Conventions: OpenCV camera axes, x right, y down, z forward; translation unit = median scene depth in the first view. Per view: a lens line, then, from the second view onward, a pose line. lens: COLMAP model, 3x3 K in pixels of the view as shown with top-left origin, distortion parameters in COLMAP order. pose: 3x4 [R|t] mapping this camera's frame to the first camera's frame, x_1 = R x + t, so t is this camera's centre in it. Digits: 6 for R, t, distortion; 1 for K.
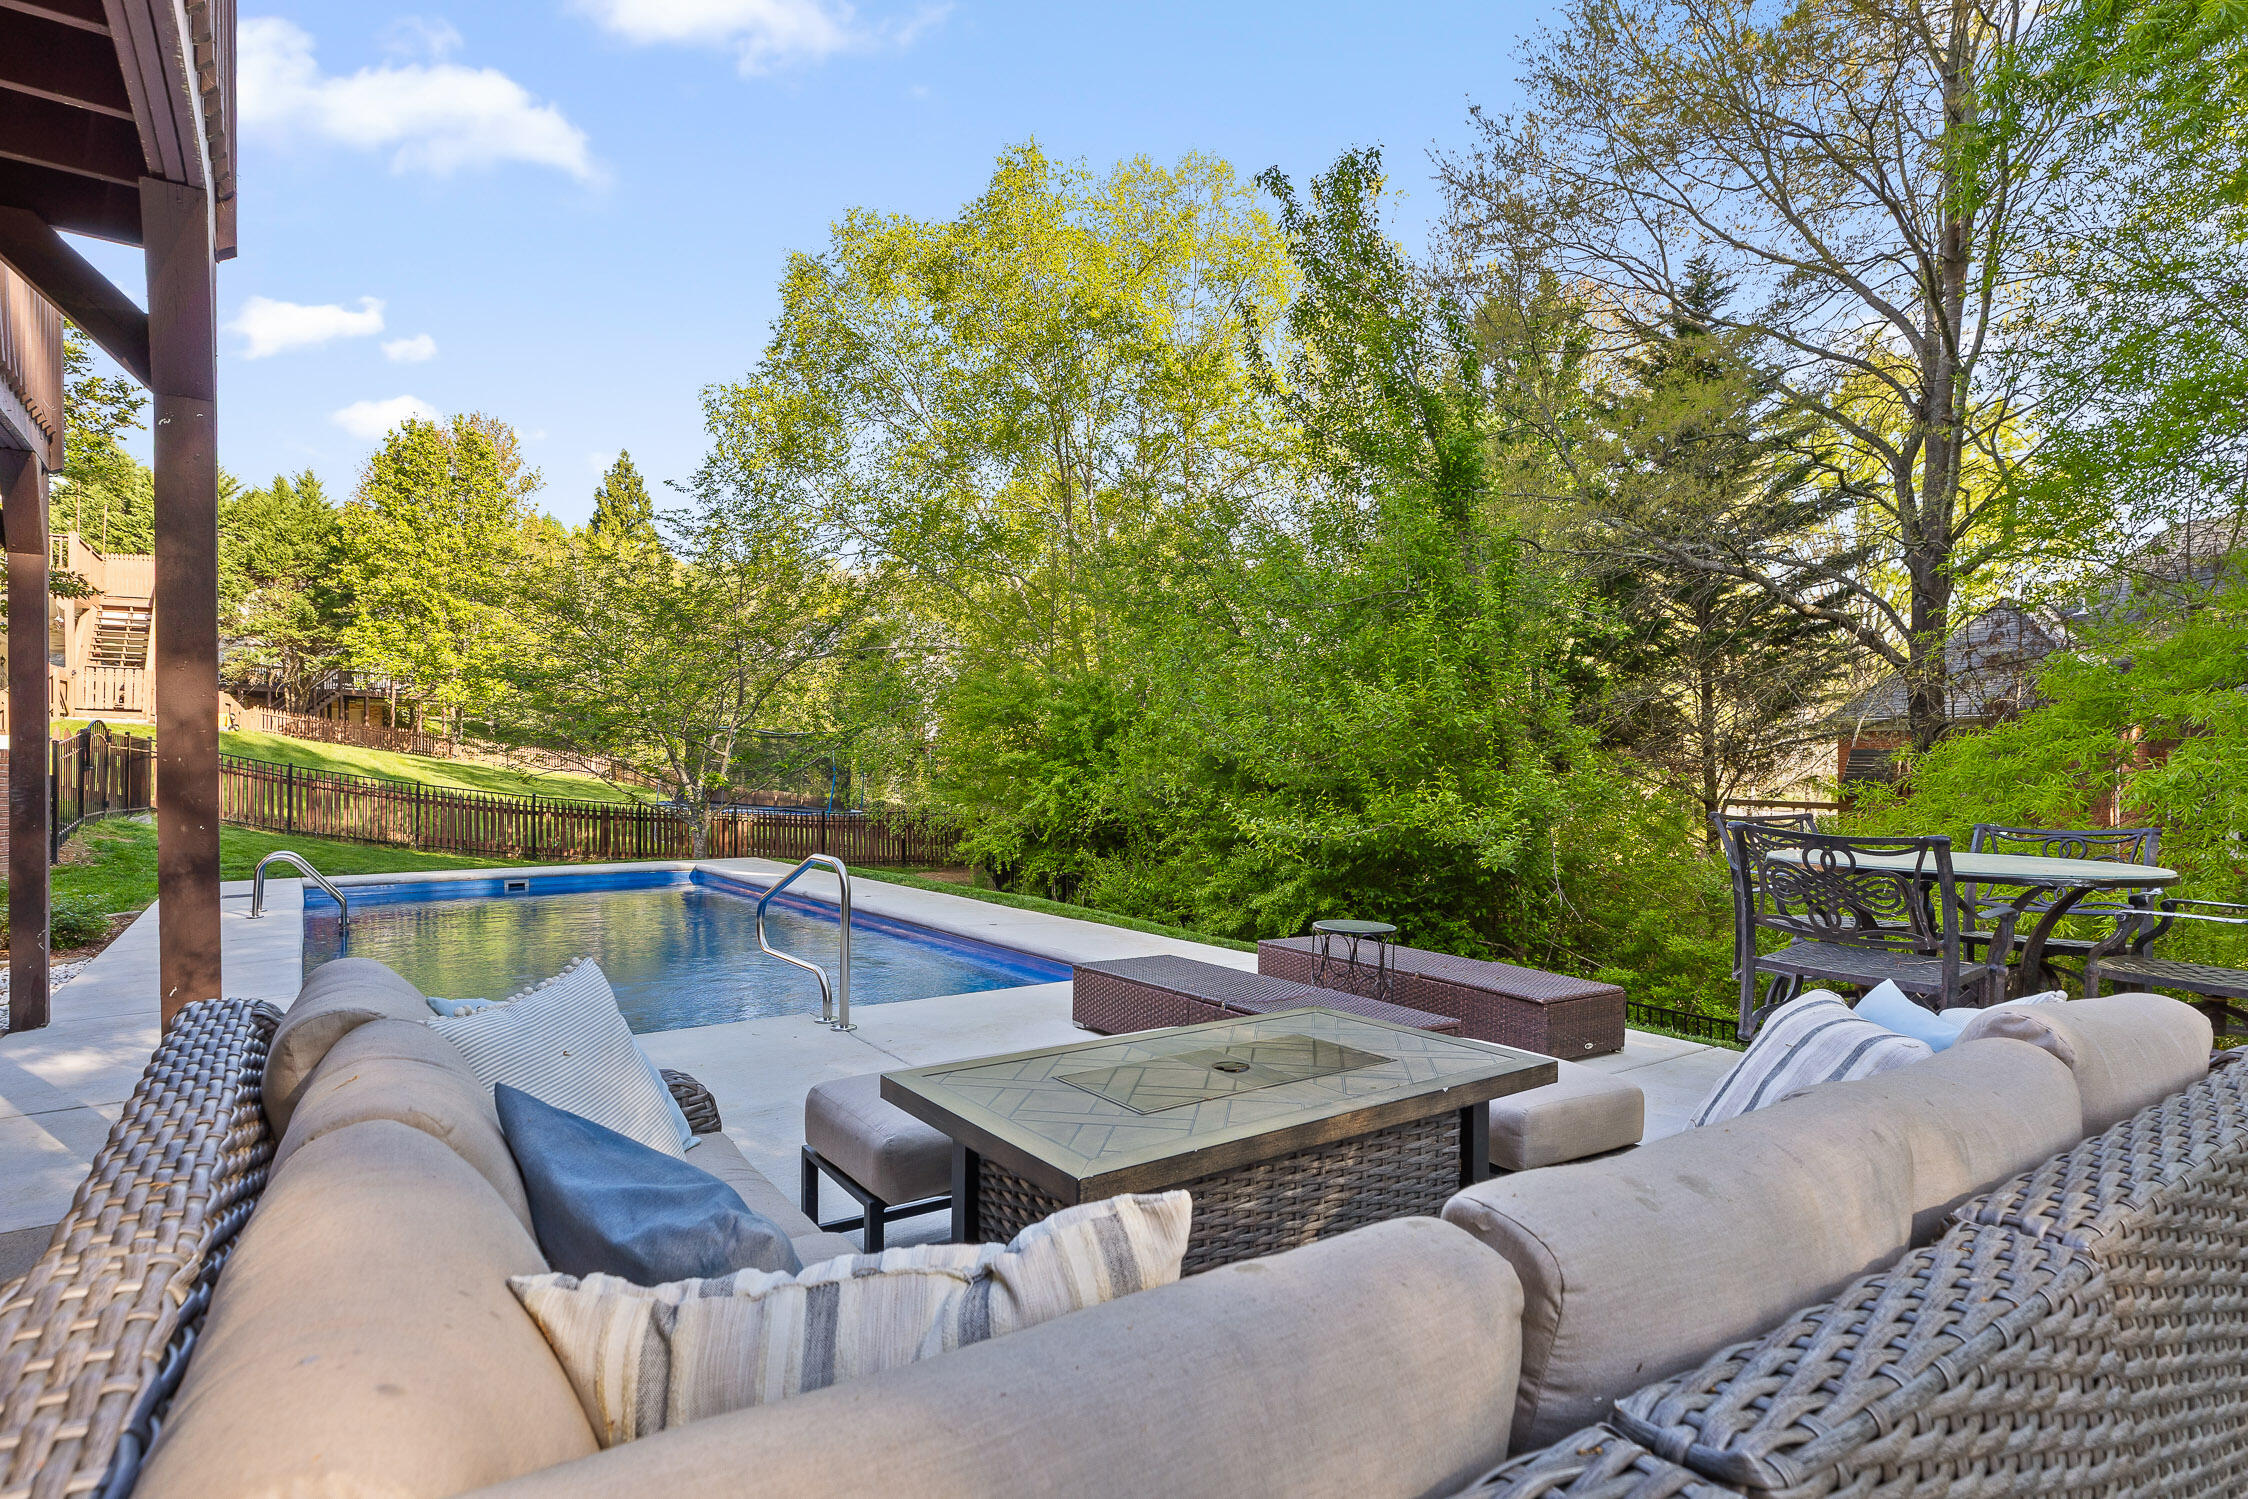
lens RADIAL K [[1161.8, 0, 1112.2], [0, 1161.8, 762.4], [0, 0, 1]] dist [-0.002768, -0.000775]
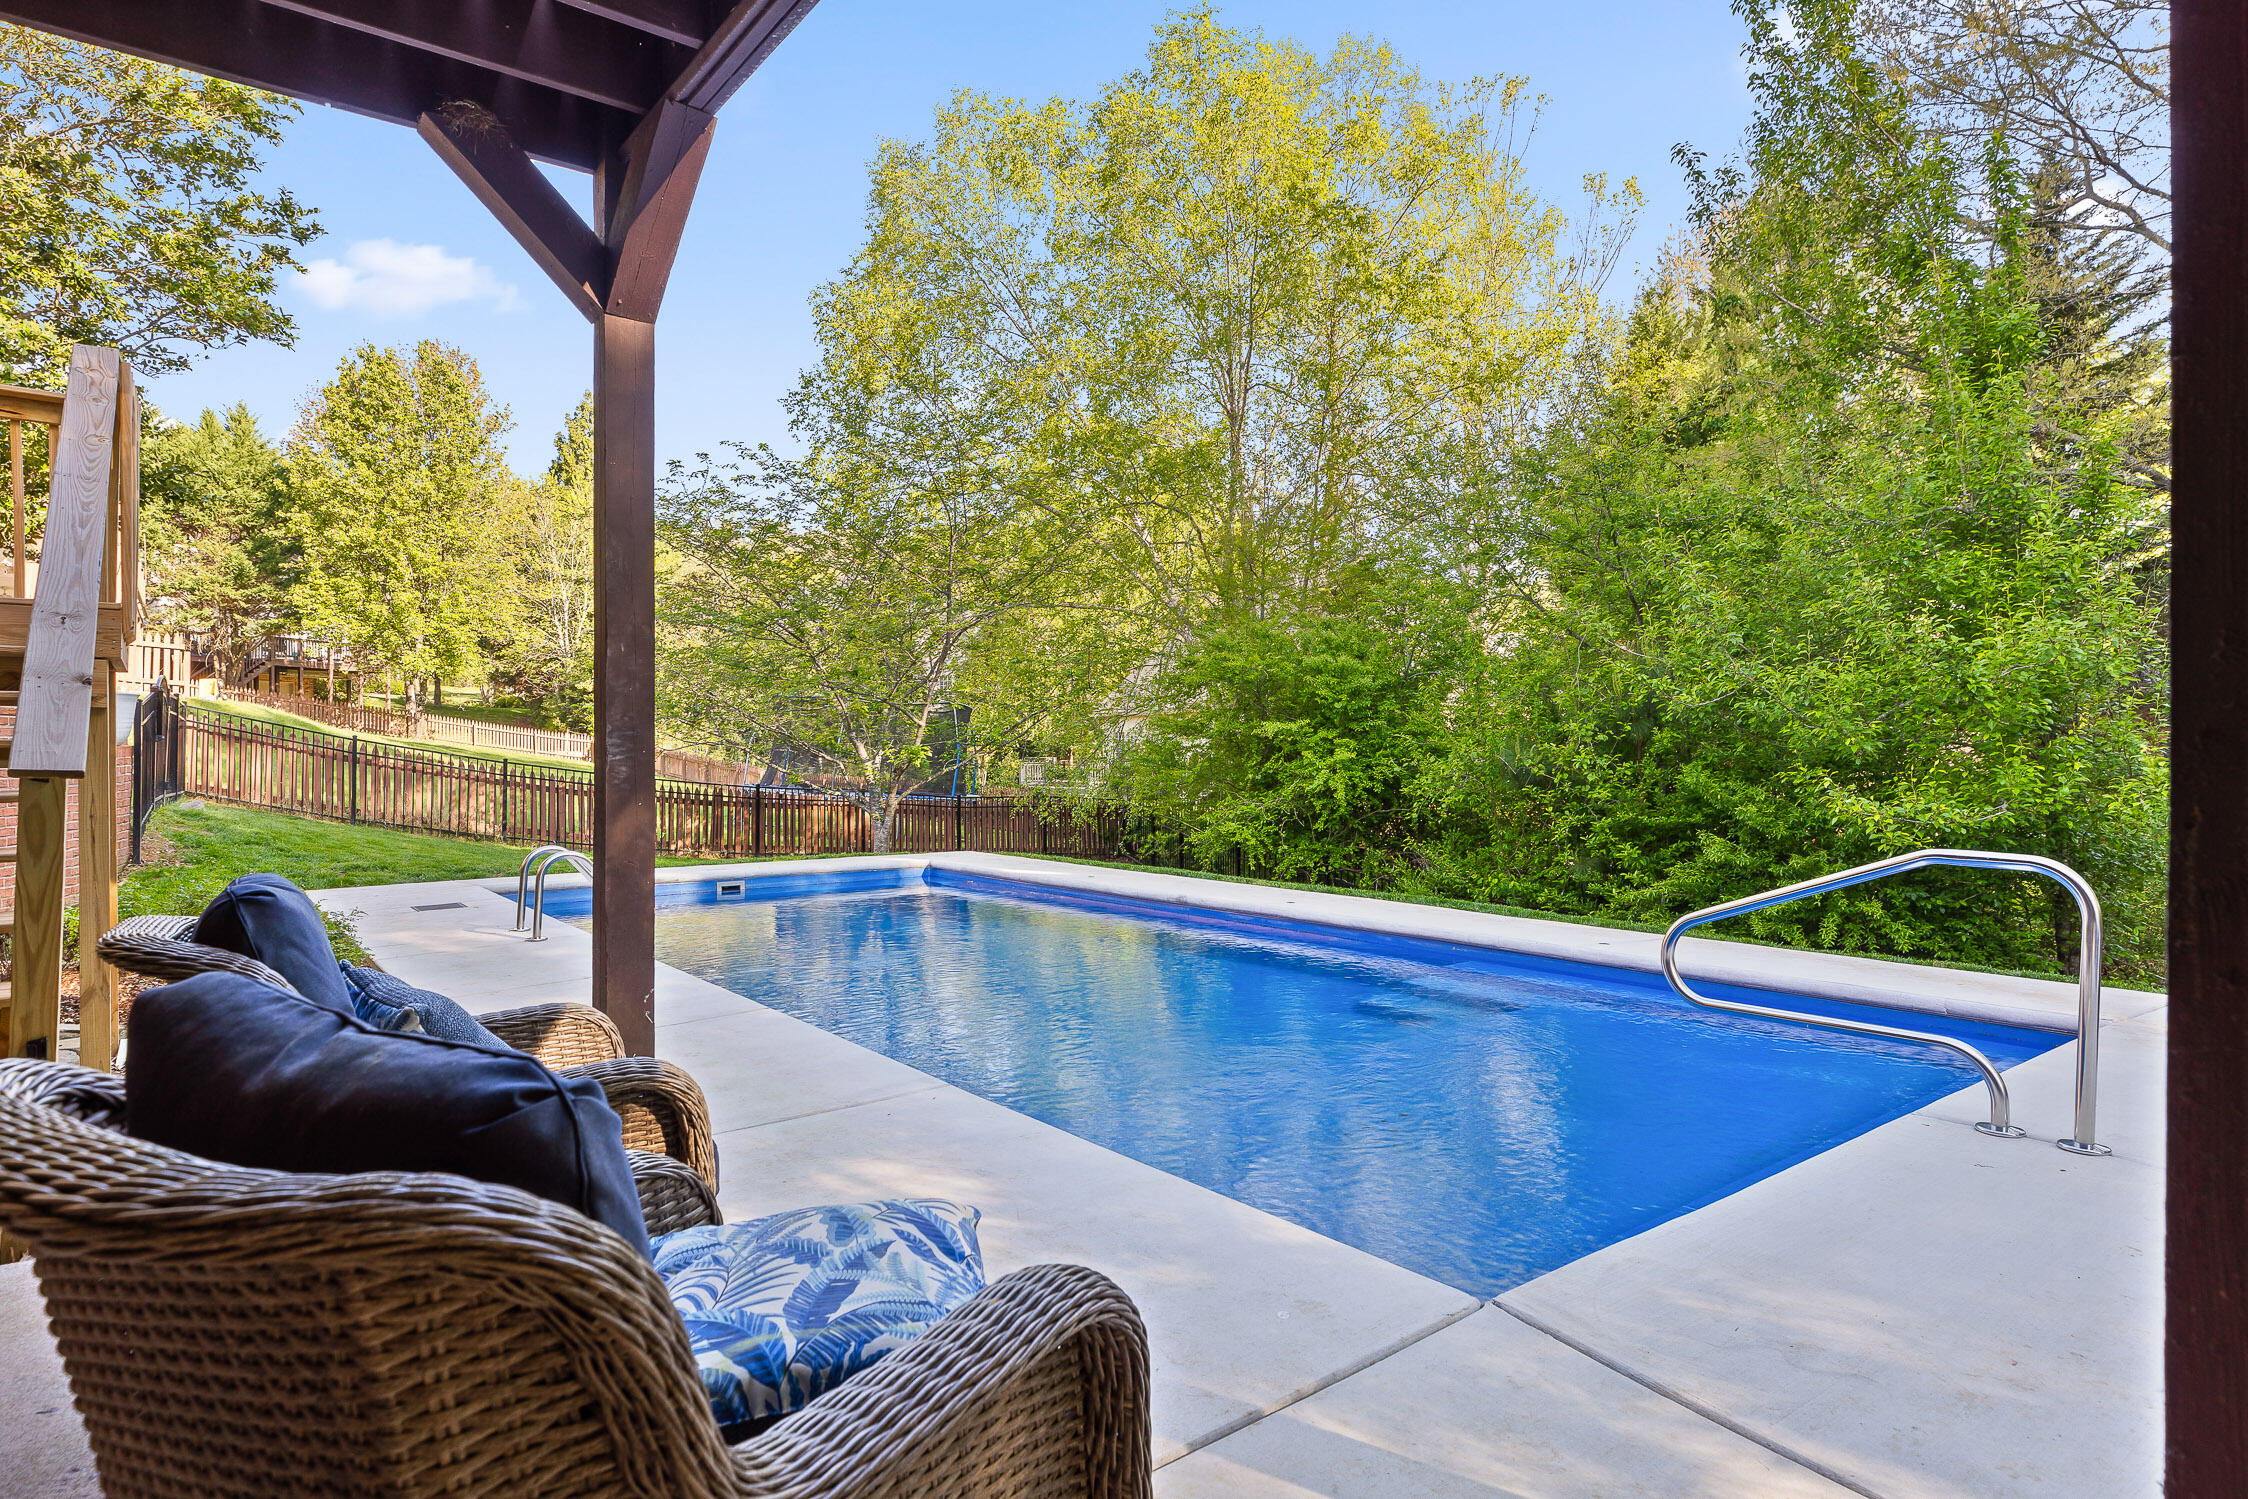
lens RADIAL K [[1254.9, 0, 1121.5], [0, 1254.9, 738.9], [0, 0, 1]] dist [-0.002178, 0.000377]
pose [[0.999066, -0.000218, 0.043216, -0.088966], [0.000481, 0.999982, -0.006062, 0.003513], [-0.043214, 0.006077, 0.999047, 0.046842]]
